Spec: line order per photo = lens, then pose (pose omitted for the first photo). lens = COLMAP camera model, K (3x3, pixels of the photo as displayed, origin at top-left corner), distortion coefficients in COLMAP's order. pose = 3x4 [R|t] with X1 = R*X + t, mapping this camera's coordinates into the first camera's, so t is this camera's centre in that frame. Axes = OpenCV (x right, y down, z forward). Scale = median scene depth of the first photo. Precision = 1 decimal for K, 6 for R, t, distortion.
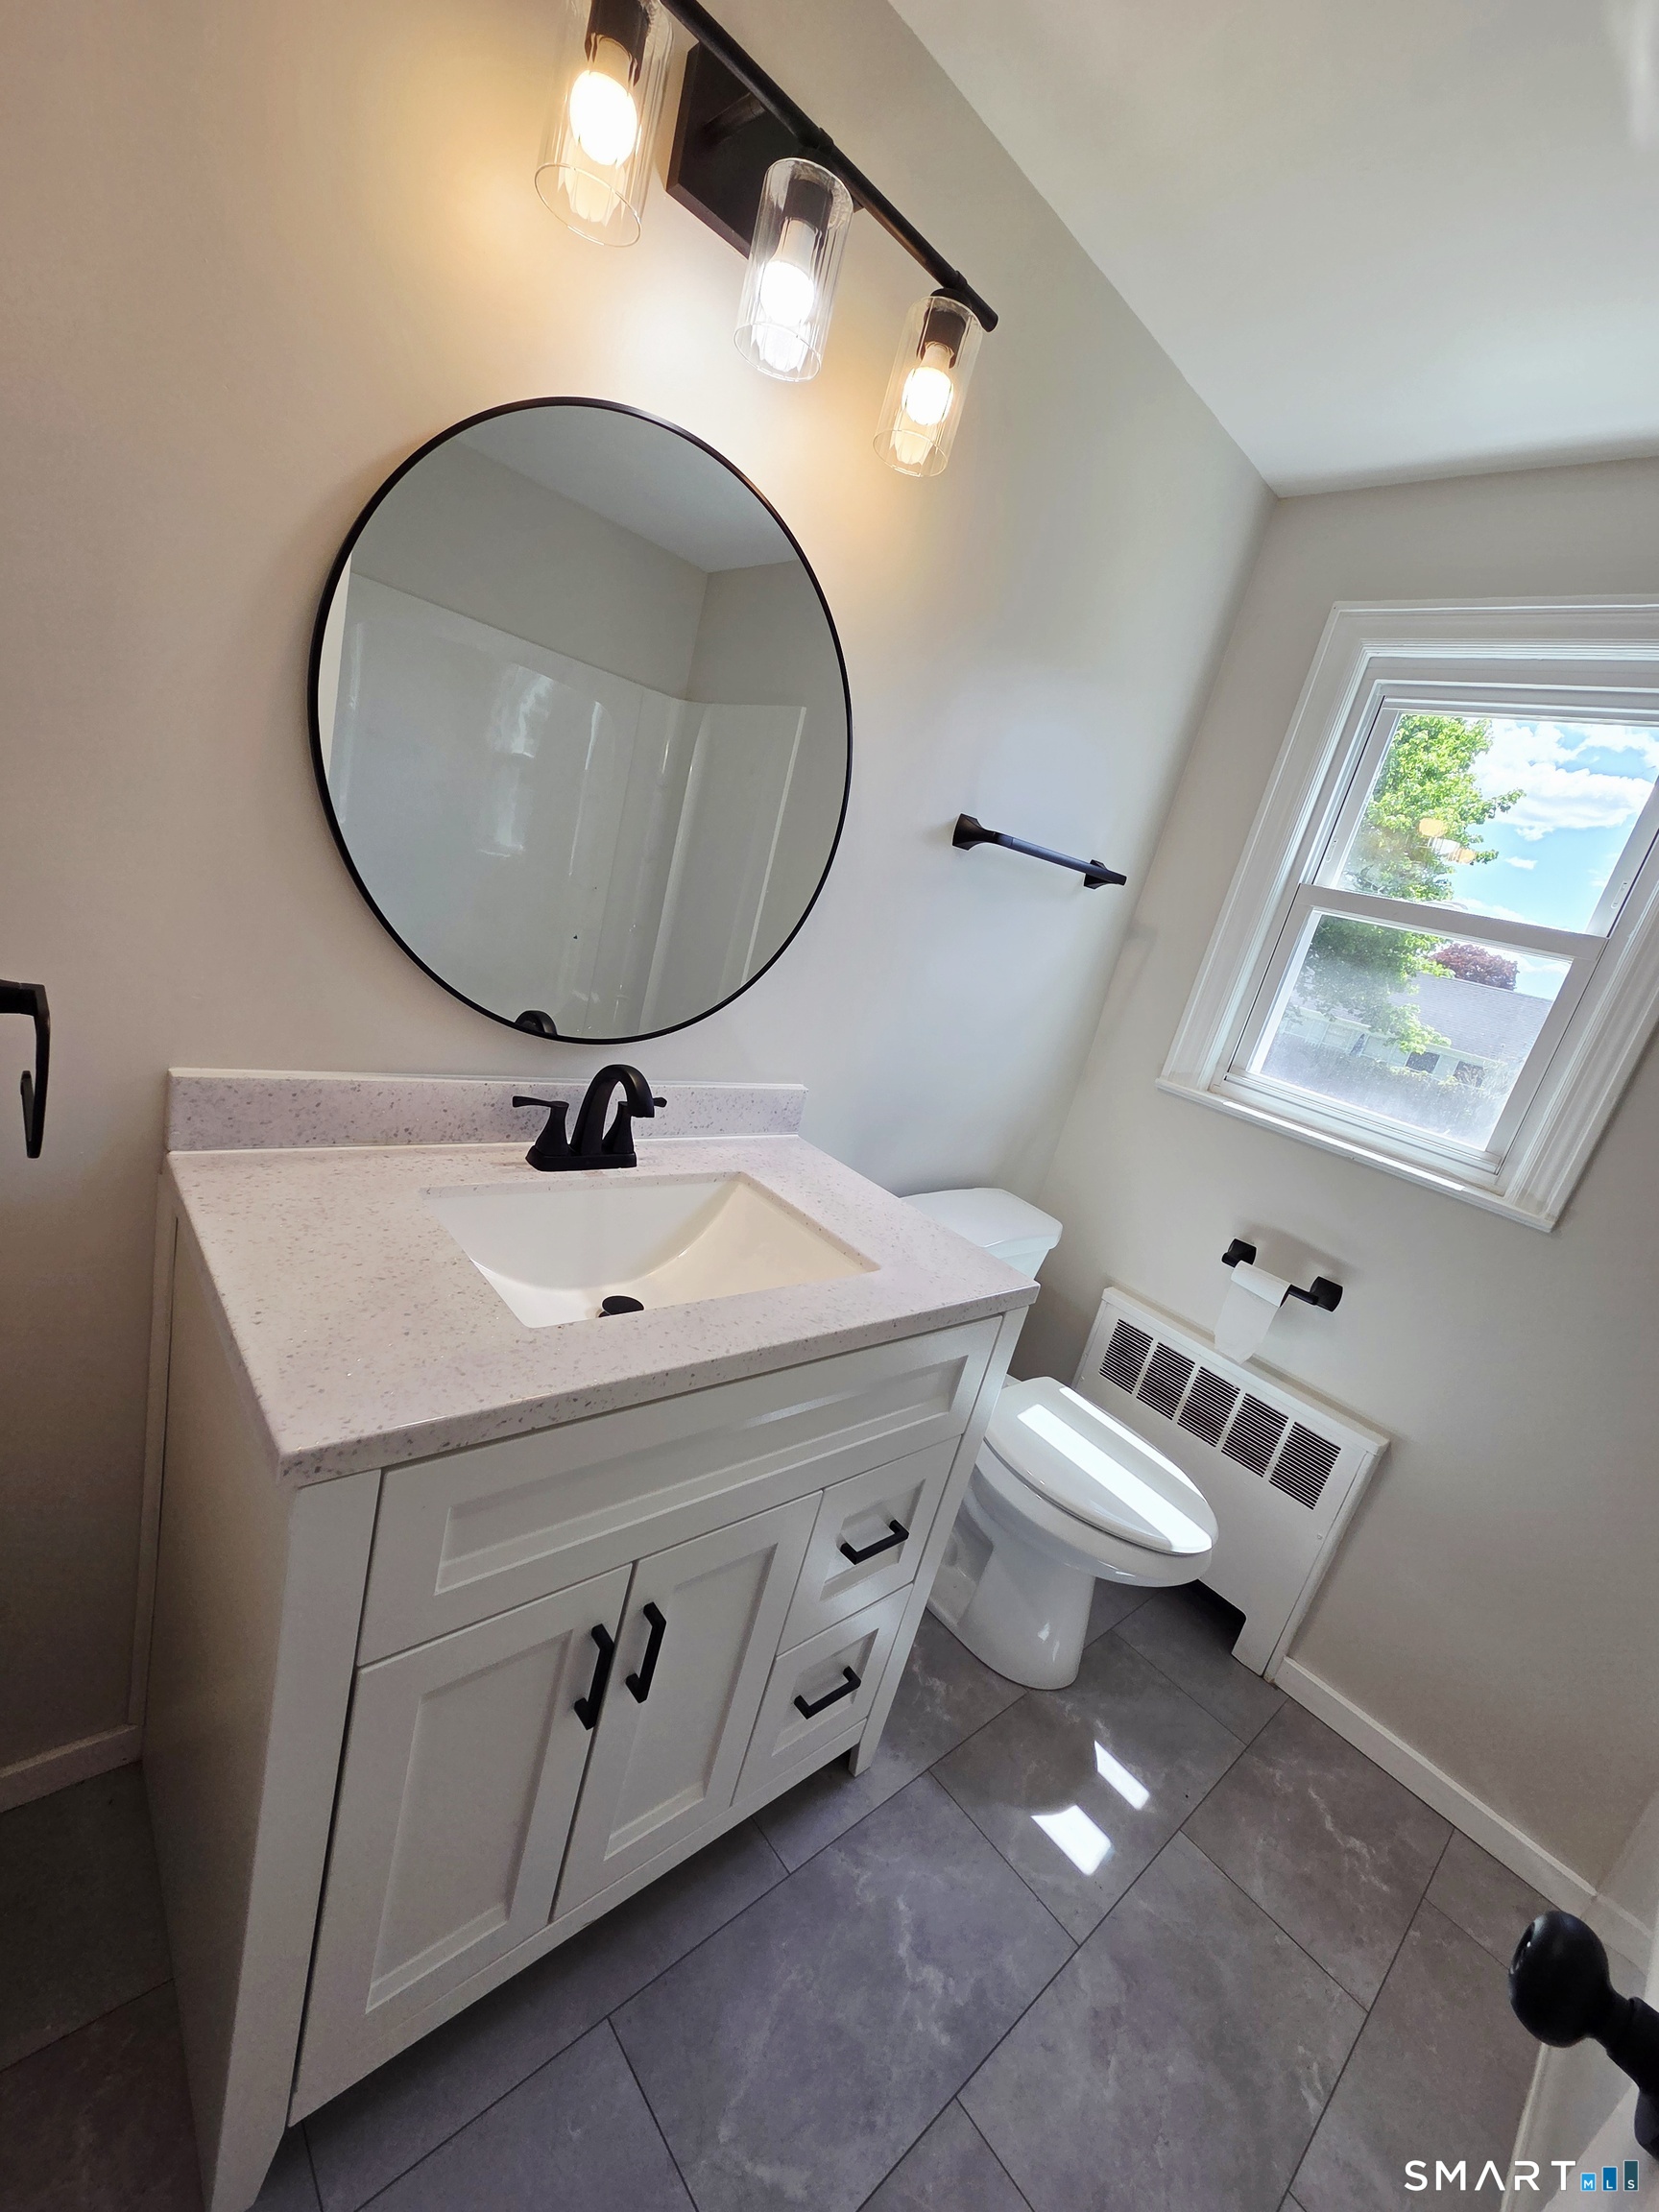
lens RADIAL K [[903.6, 0, 829.5], [0, 903.6, 1106.0], [0, 0, 1]] dist [0.001822, 0.000202]
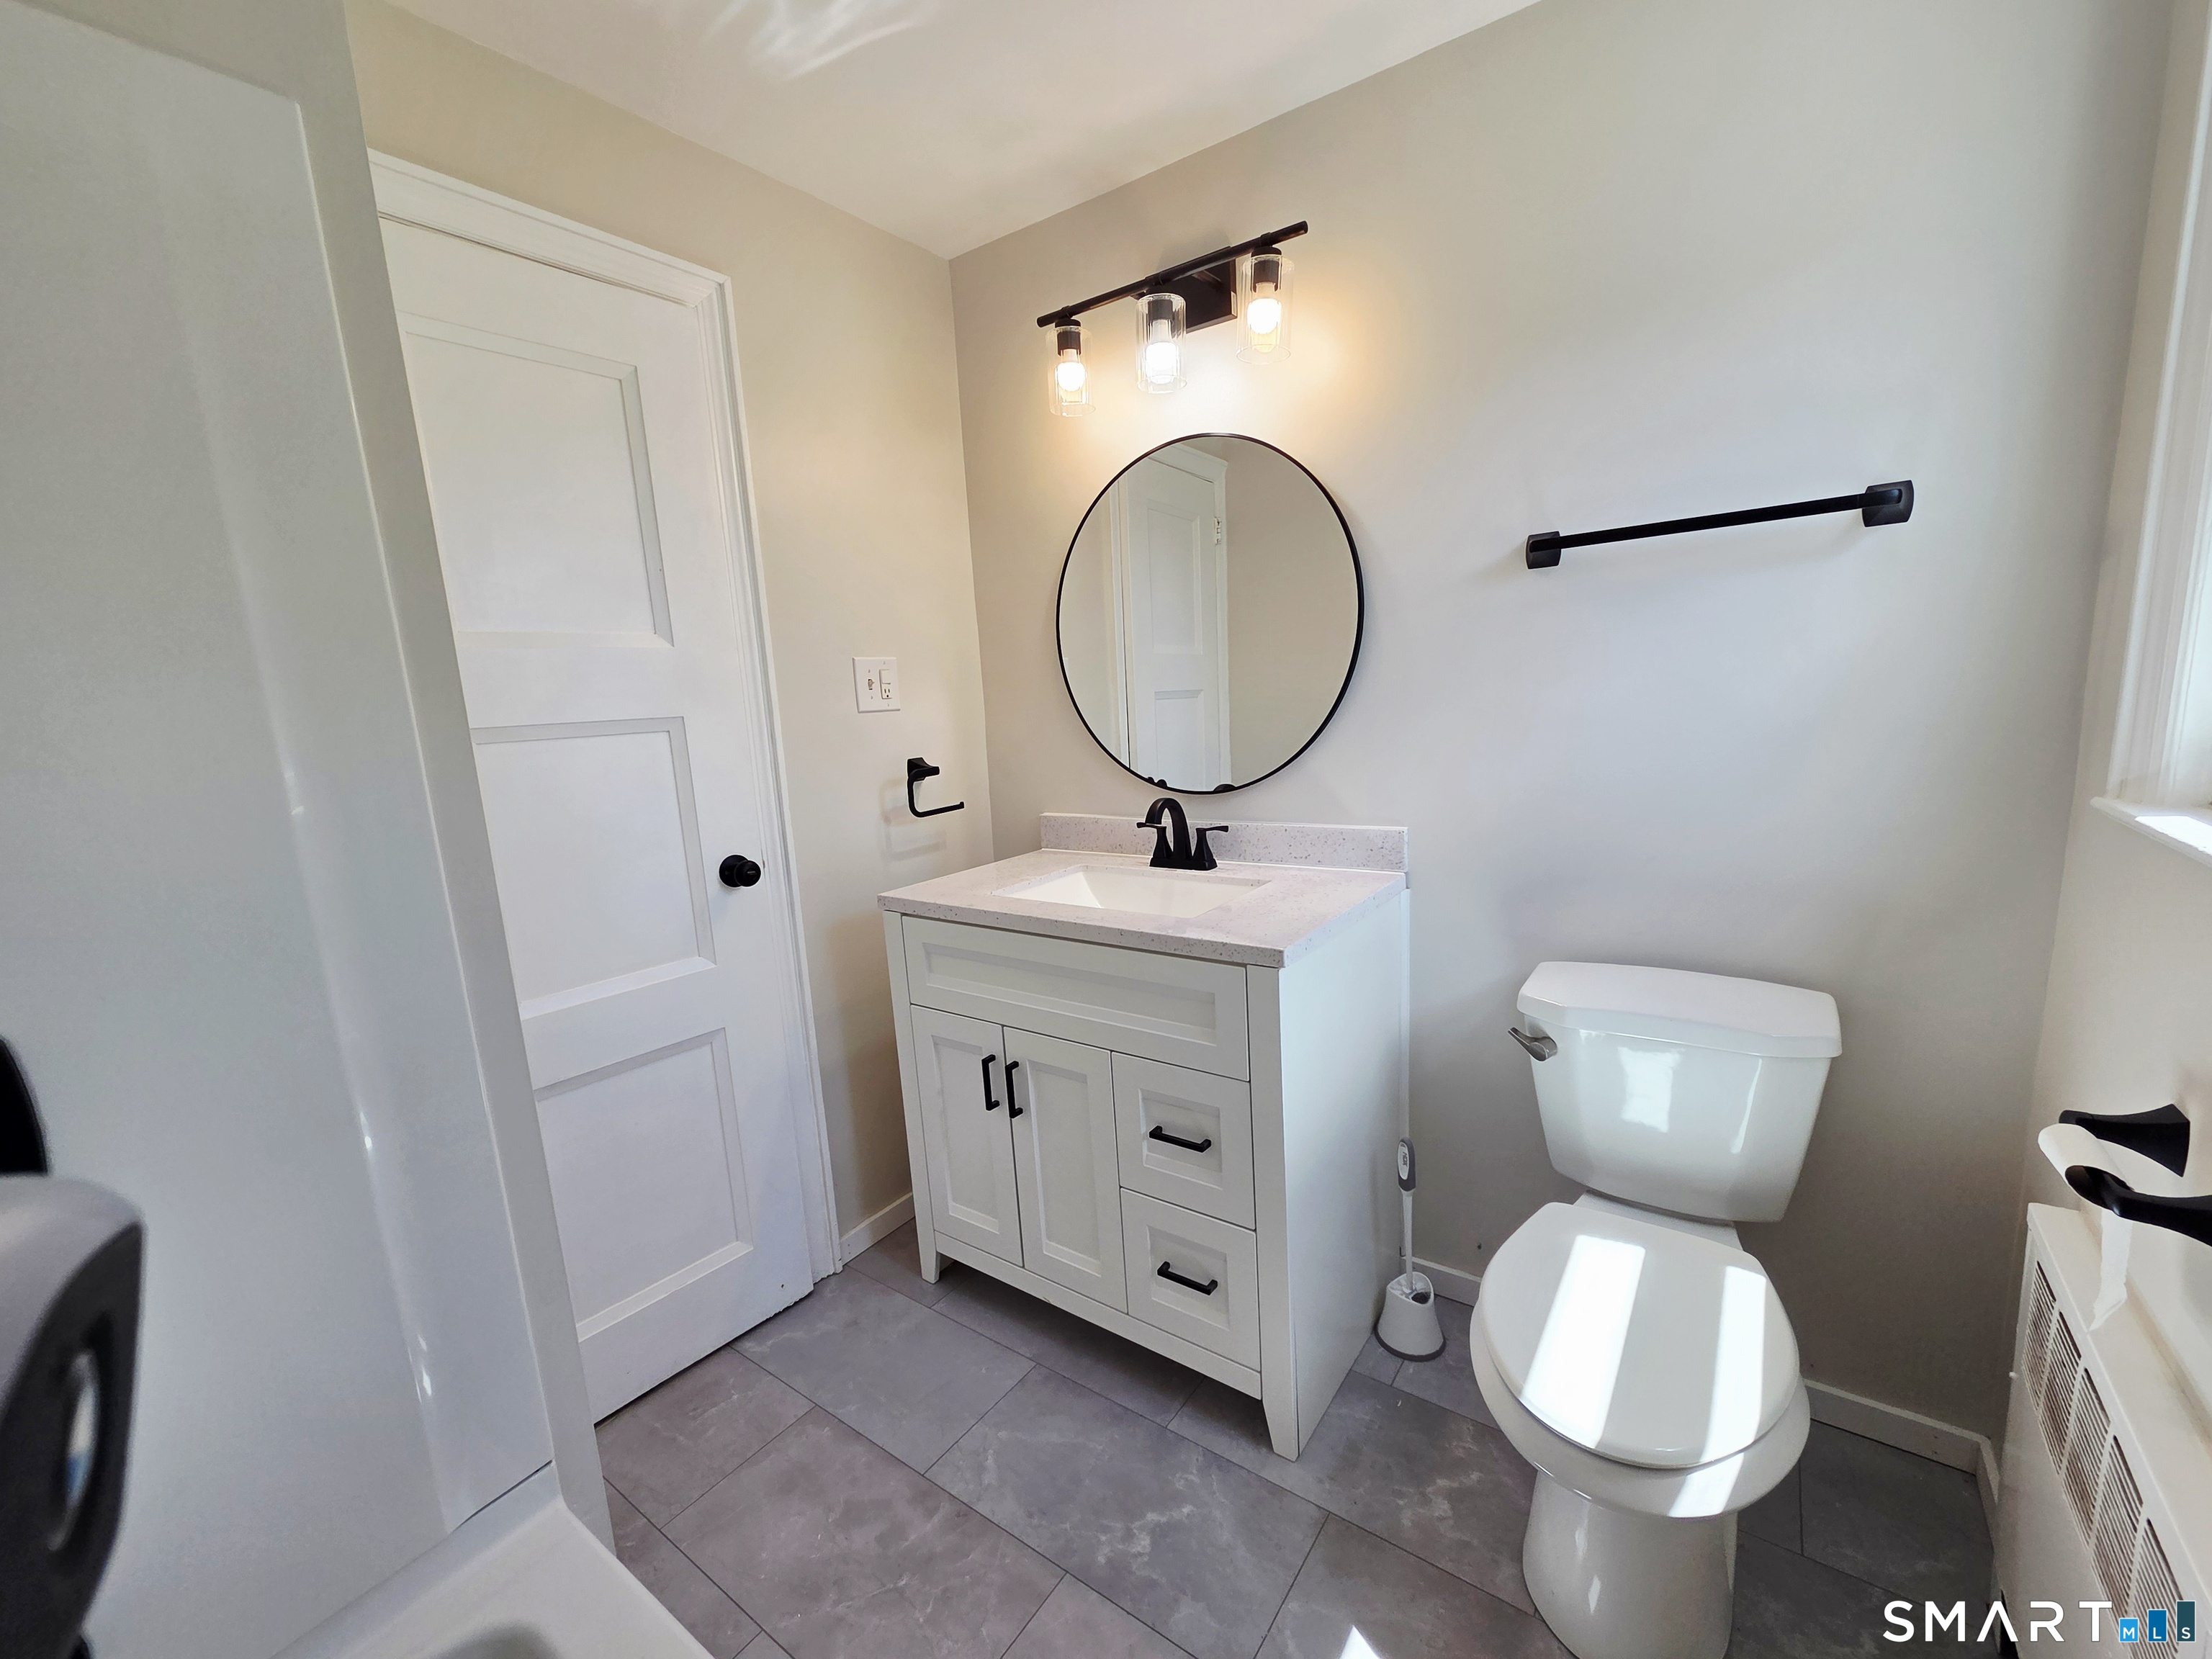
lens RADIAL K [[903.6, 0, 1113.9], [0, 903.6, 842.9], [0, 0, 1]] dist [0.001822, 0.000202]
pose [[0.199537, -0.095611, -0.975215, 1.297241], [-0.145770, 0.981258, -0.126029, 0.247494], [0.968987, 0.167304, 0.181860, 0.610673]]
